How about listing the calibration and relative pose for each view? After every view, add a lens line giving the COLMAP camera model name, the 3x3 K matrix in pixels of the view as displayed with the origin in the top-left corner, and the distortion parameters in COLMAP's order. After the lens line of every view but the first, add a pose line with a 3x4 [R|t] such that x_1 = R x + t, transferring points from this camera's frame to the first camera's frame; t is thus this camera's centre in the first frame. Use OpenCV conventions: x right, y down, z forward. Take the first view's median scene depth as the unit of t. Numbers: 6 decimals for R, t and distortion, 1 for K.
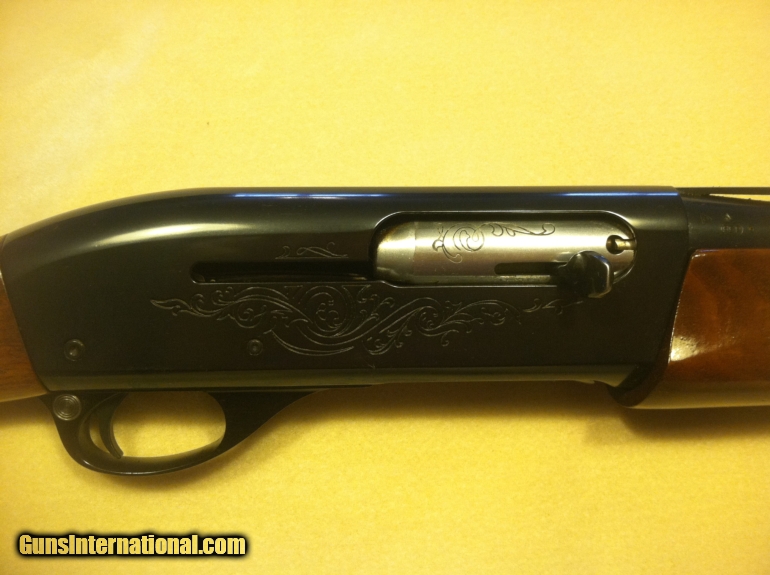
lens RADIAL K [[765.9, 0, 385.0], [0, 765.9, 287.5], [0, 0, 1]] dist [0.060969, -0.311239]
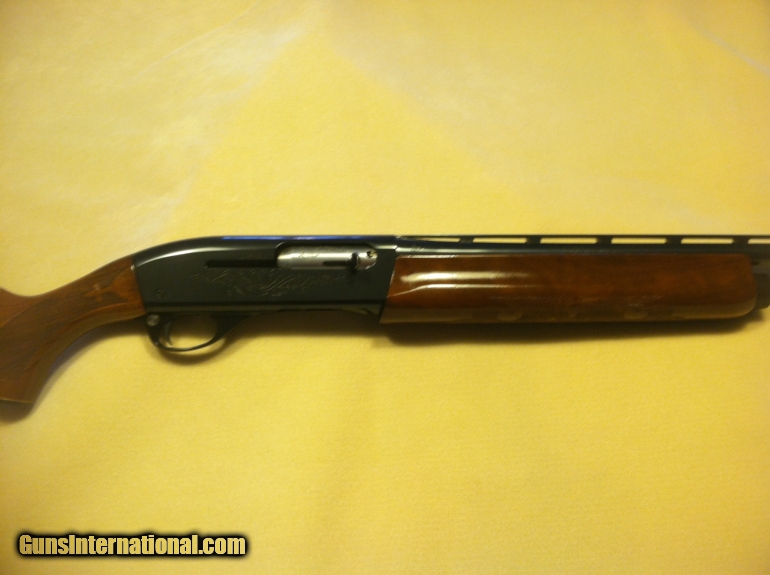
lens RADIAL K [[765.9, 0, 385.0], [0, 765.9, 287.5], [0, 0, 1]] dist [0.060969, -0.311239]
pose [[0.999903, -0.009276, 0.010436, 0.293934], [0.011507, 0.970802, -0.239604, 0.611427], [-0.007909, 0.239701, 0.970815, -1.356580]]
